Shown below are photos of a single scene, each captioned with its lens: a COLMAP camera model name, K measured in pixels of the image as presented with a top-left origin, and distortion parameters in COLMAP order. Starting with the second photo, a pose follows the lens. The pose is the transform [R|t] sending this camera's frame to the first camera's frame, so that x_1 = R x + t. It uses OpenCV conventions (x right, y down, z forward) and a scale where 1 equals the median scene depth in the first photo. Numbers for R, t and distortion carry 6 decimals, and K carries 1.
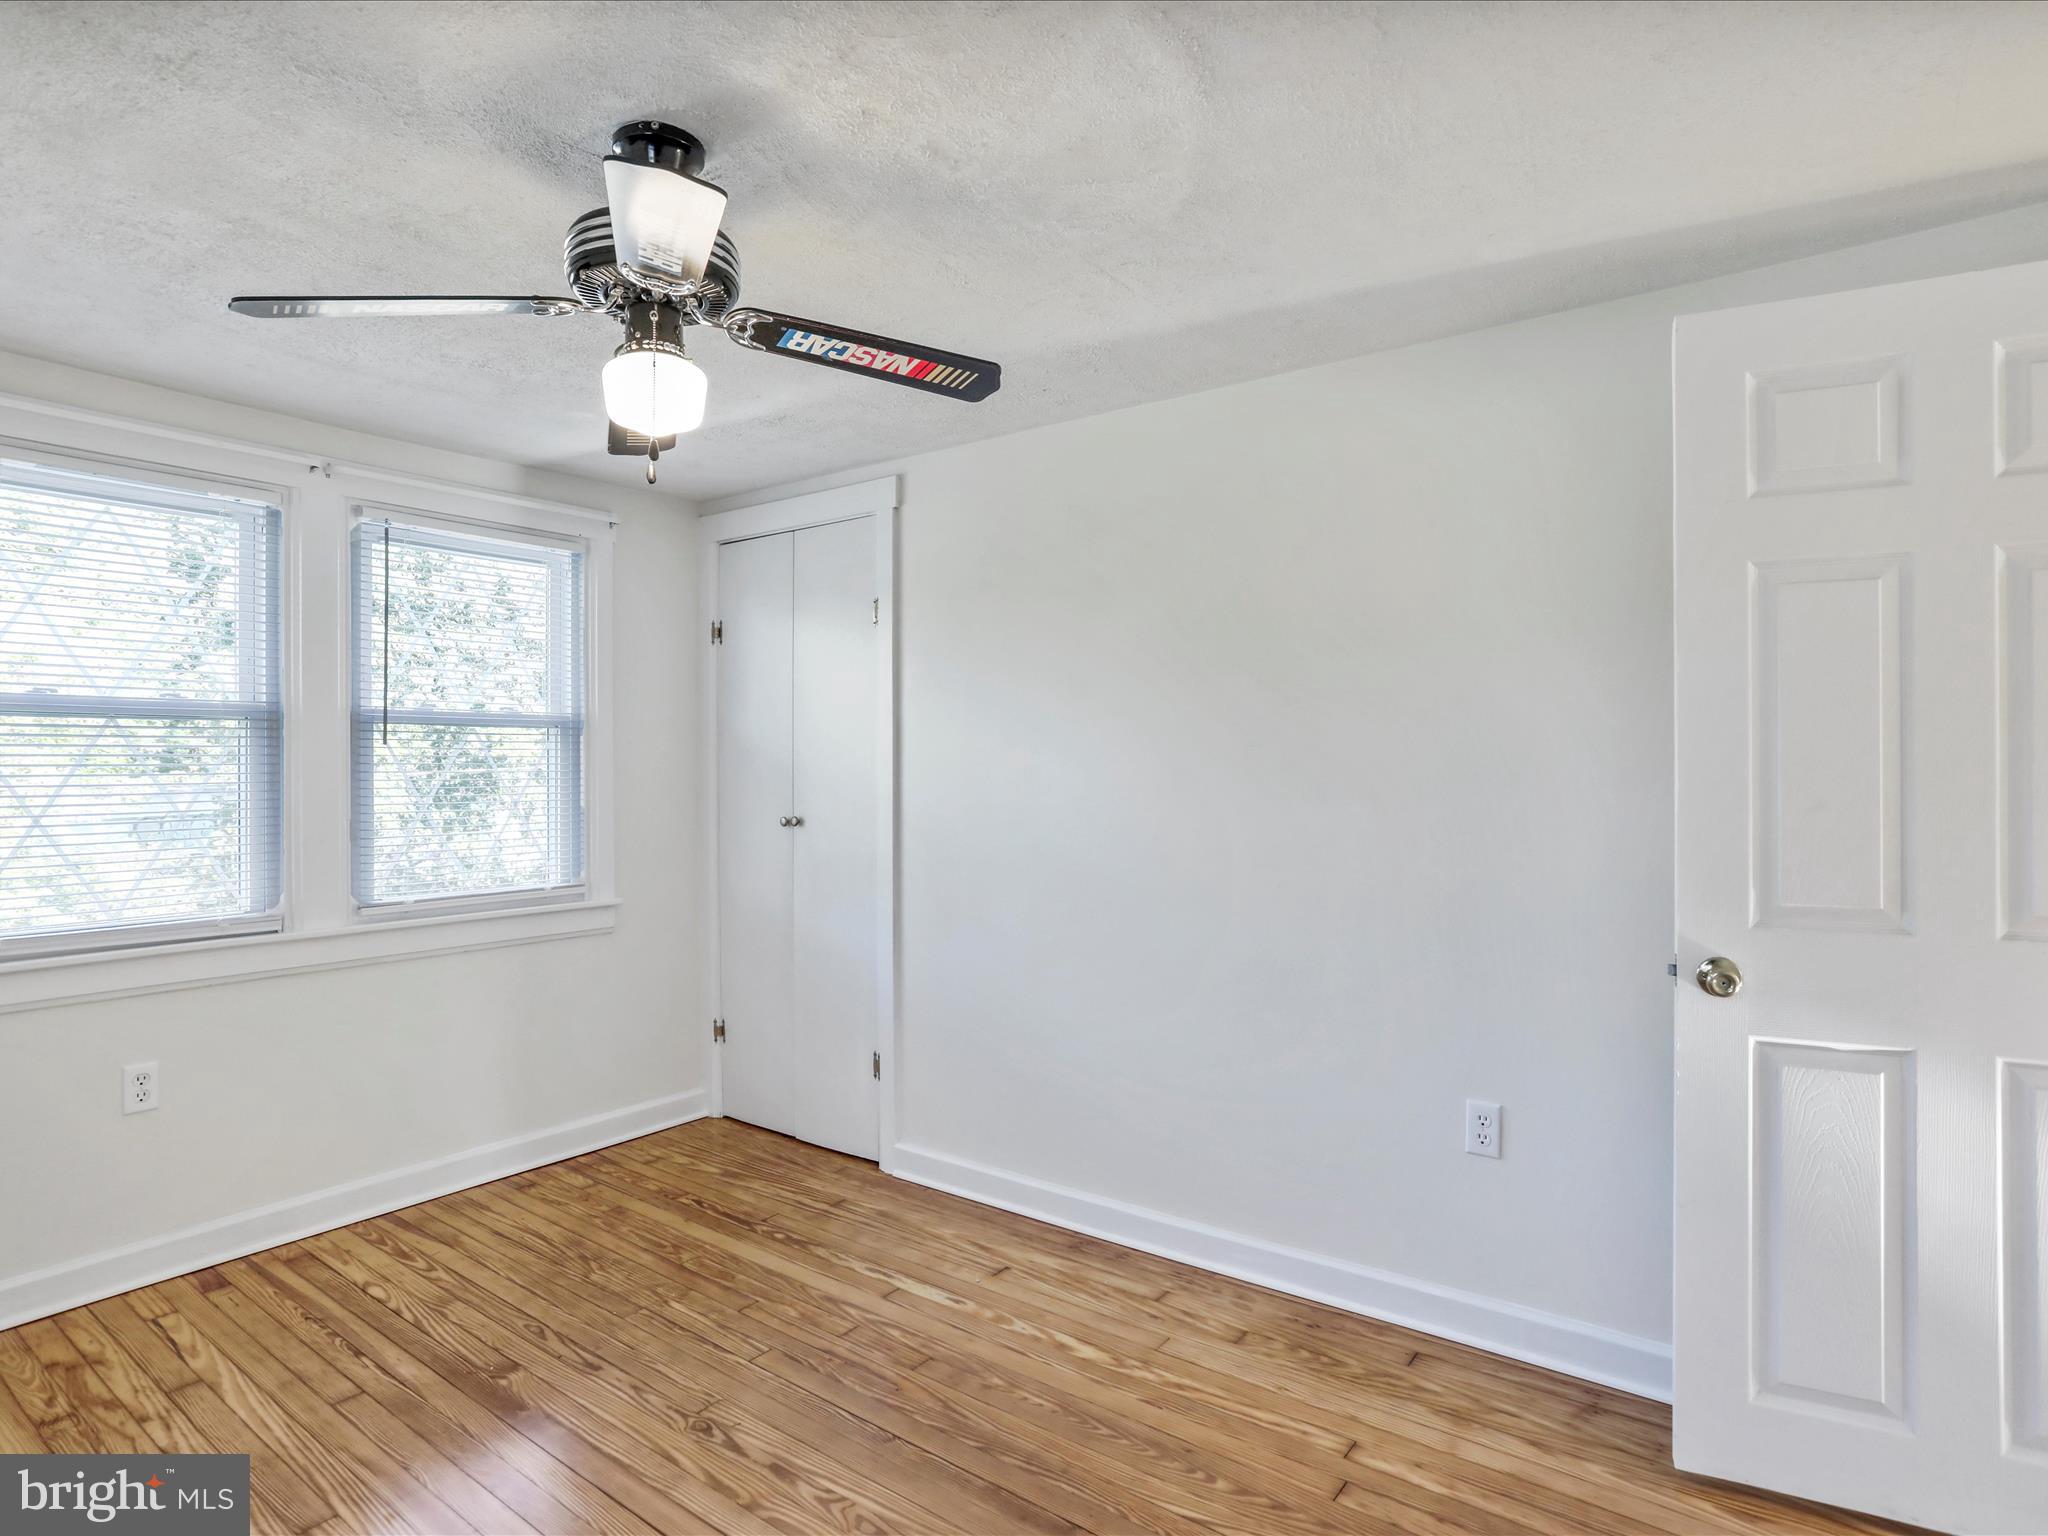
lens RADIAL K [[1115.5, 0, 1014.4], [0, 1115.5, 757.2], [0, 0, 1]] dist [-0.044774, 0.021189]
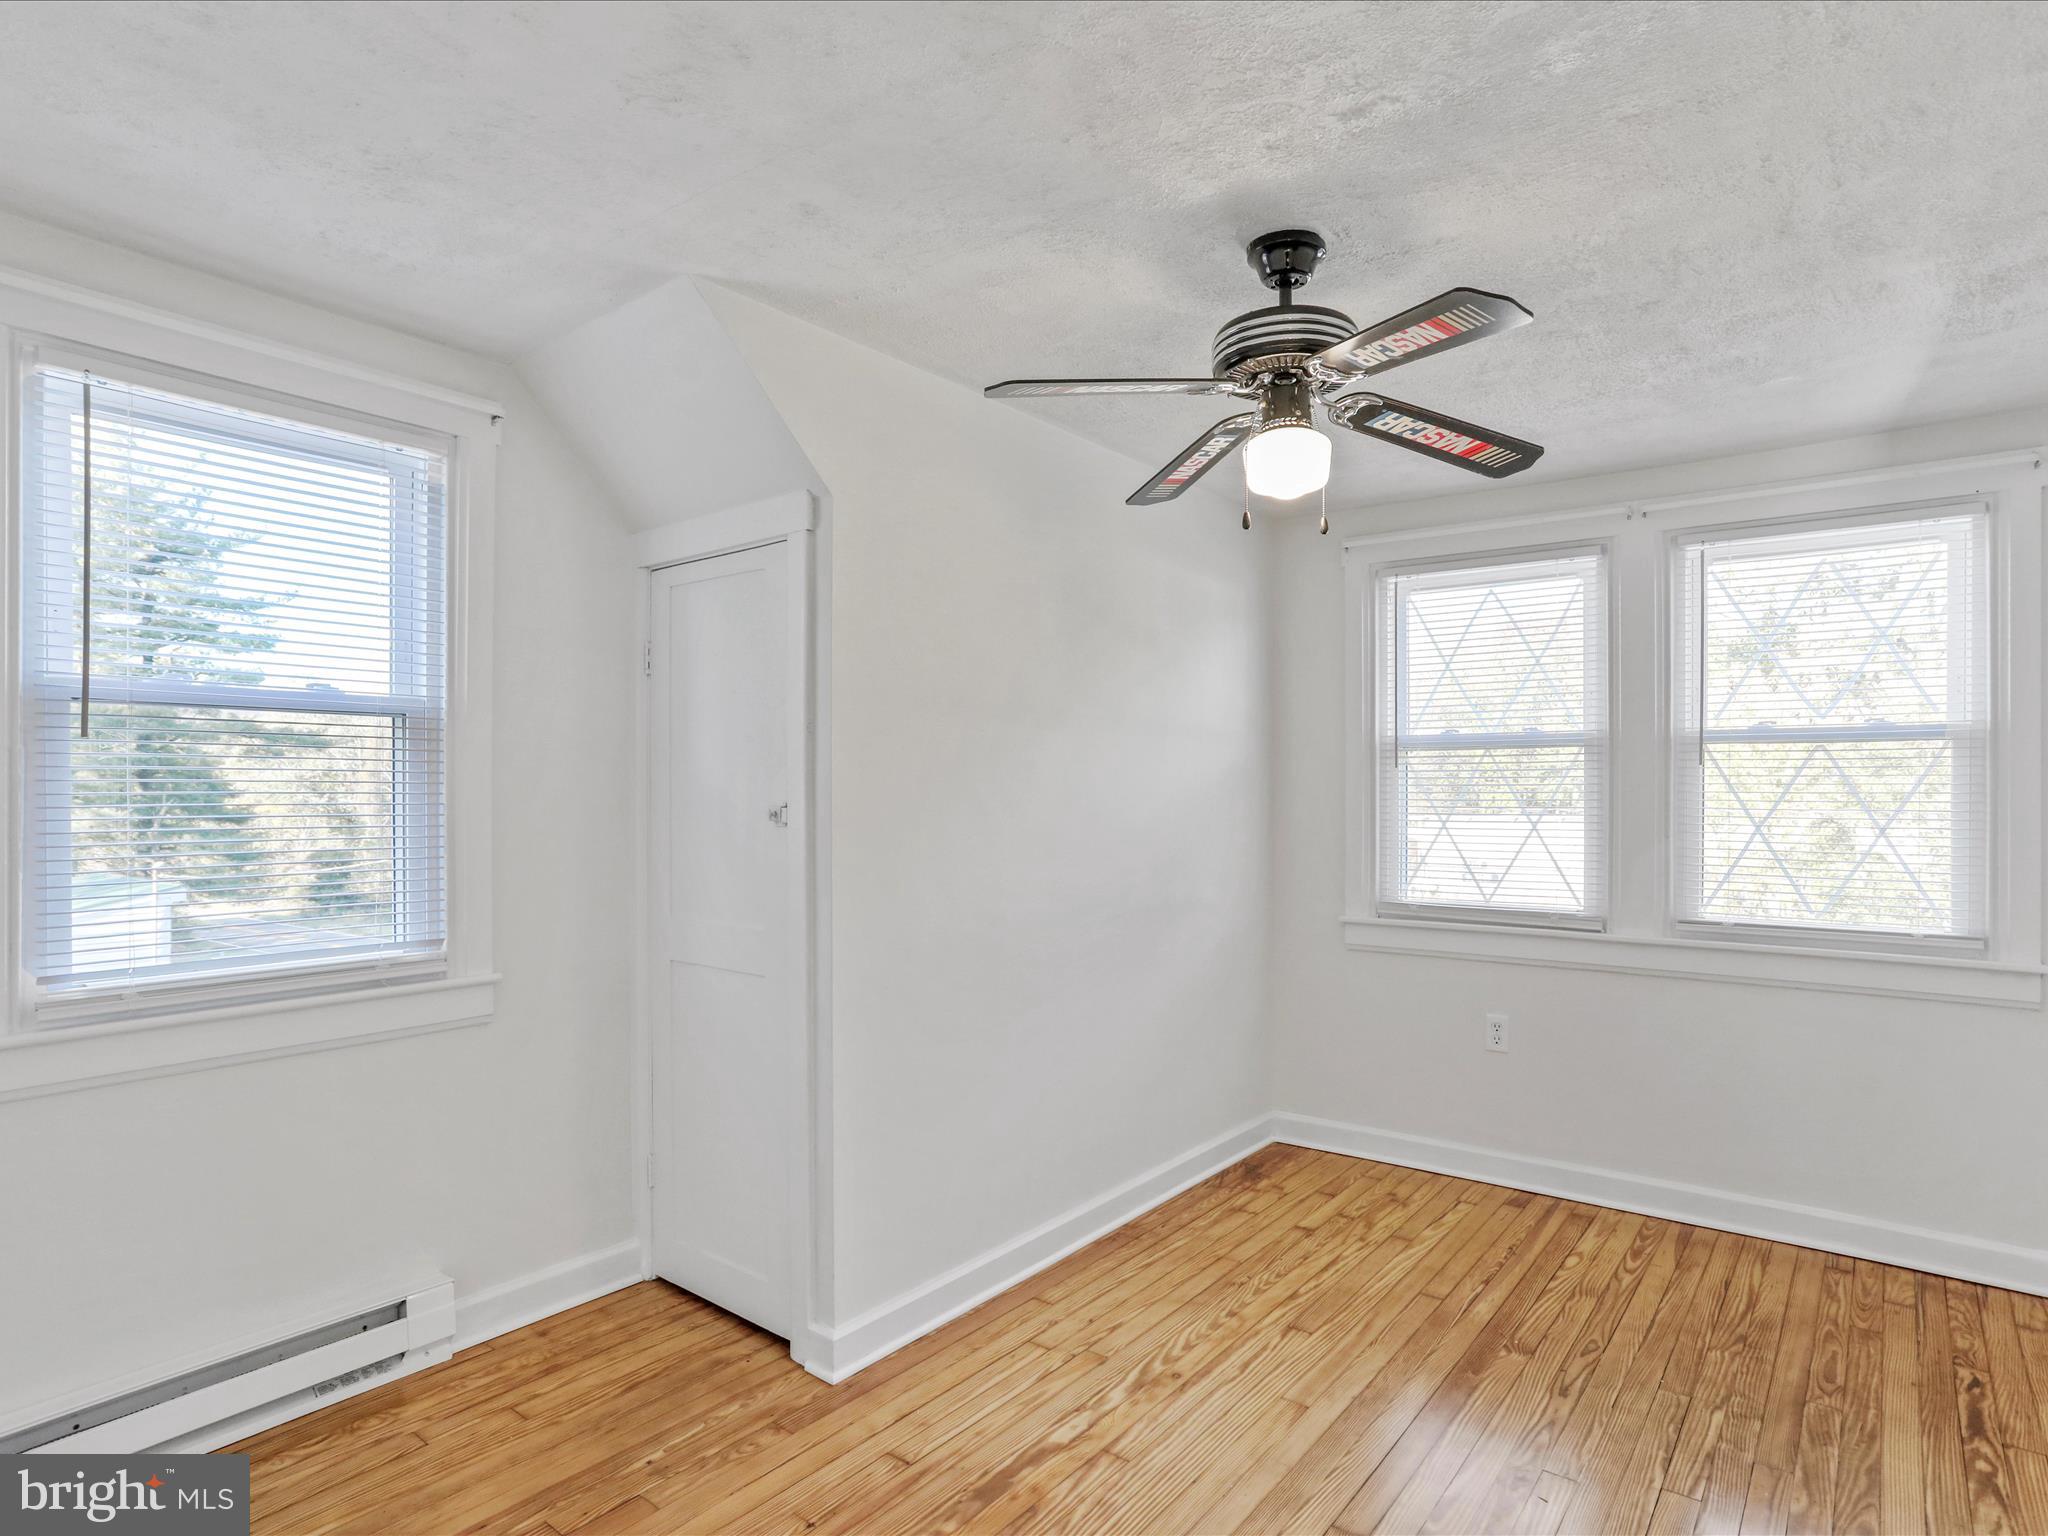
lens RADIAL K [[1114.8, 0, 1022.8], [0, 1114.8, 795.4], [0, 0, 1]] dist [-0.046136, 0.018800]
pose [[-0.012523, 0.009638, -0.999875, 0.500027], [0.003813, 0.999947, 0.009591, 0.004881], [0.999914, -0.003693, -0.012560, 0.436283]]
